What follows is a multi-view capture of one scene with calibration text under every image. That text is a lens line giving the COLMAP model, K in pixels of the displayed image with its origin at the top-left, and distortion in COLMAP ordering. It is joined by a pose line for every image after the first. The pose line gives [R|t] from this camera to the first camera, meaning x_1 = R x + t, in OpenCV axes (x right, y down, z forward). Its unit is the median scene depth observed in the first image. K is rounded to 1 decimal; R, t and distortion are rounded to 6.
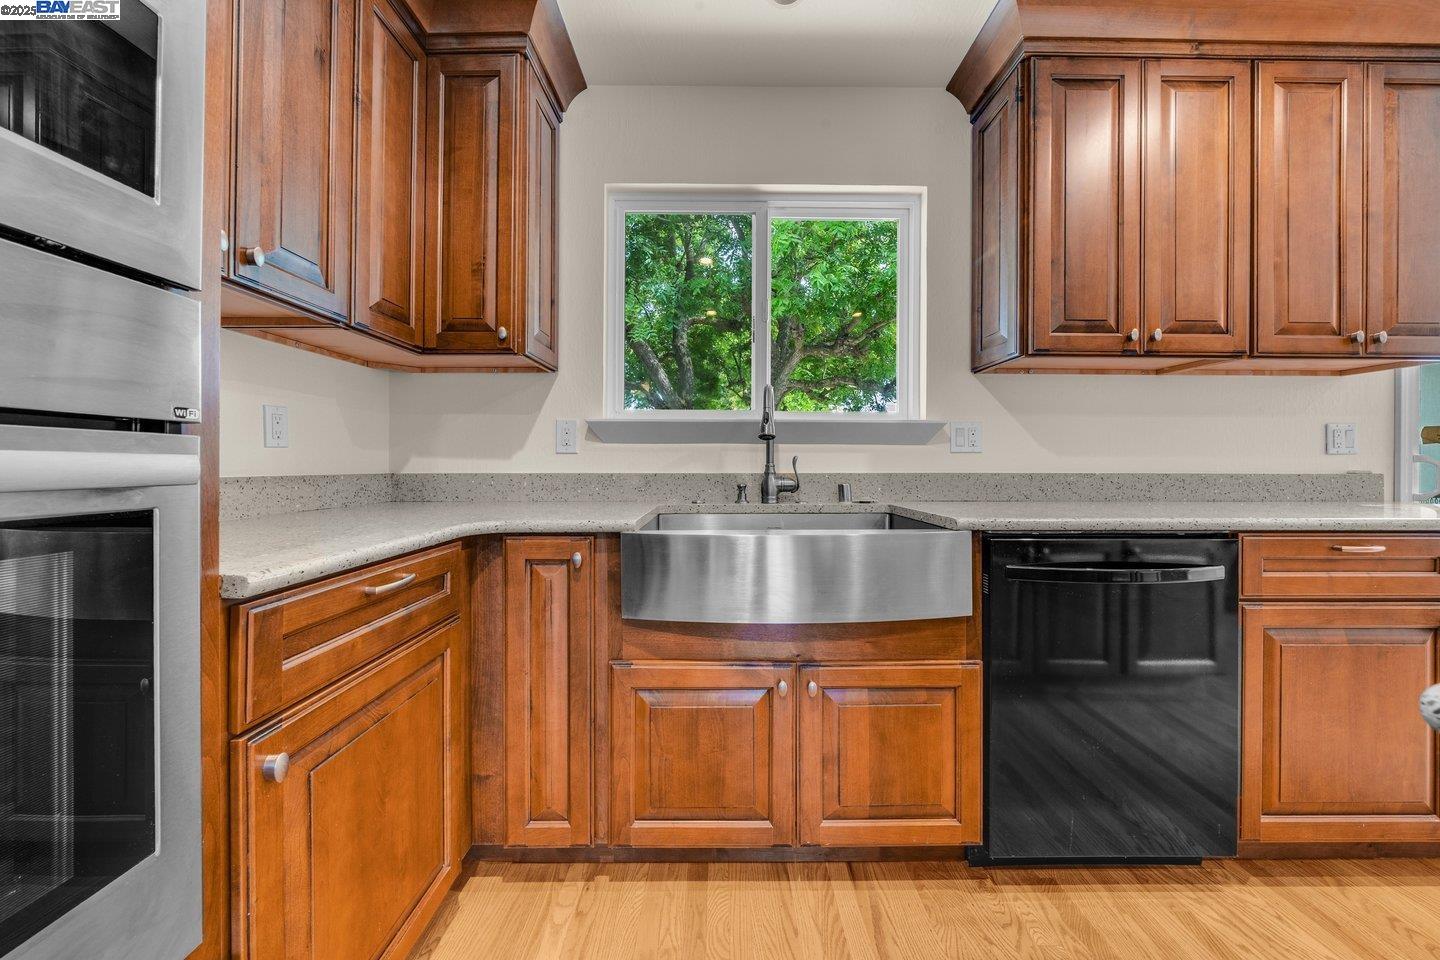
lens RADIAL K [[507.0, 0, 719.8], [0, 507.0, 471.3], [0, 0, 1]] dist [-0.001138, 0.000186]
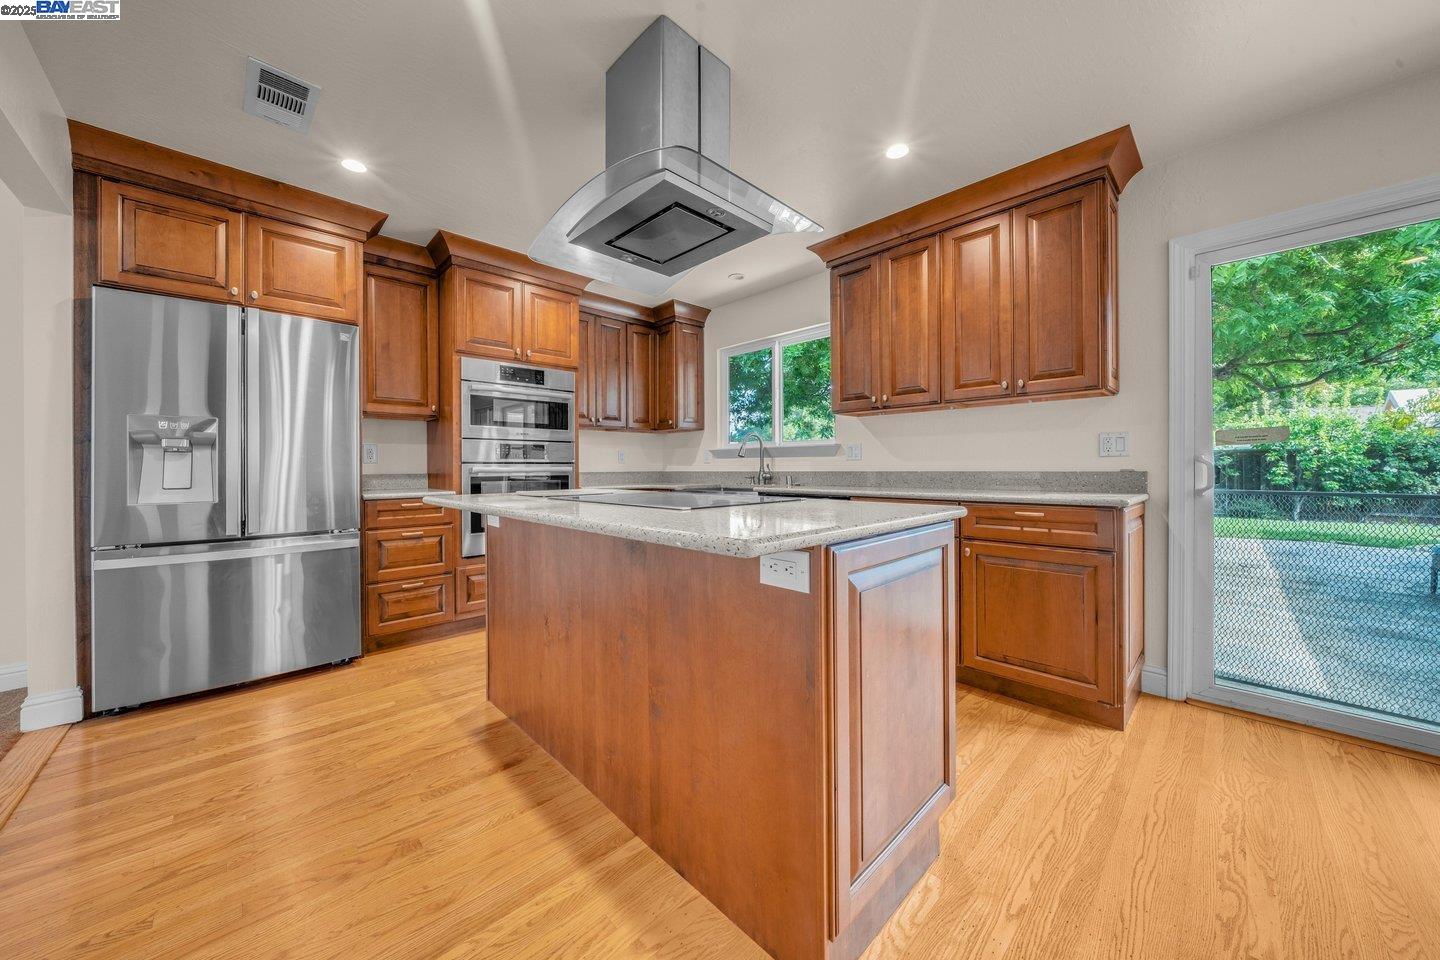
lens RADIAL K [[495.6, 0, 712.2], [0, 495.6, 472.0], [0, 0, 1]] dist [-0.004240, 0.000070]
pose [[0.685003, 0.000633, -0.728540, 1.746035], [-0.001830, 0.999998, -0.000851, 0.010772], [0.728538, 0.001916, 0.685003, -0.724341]]
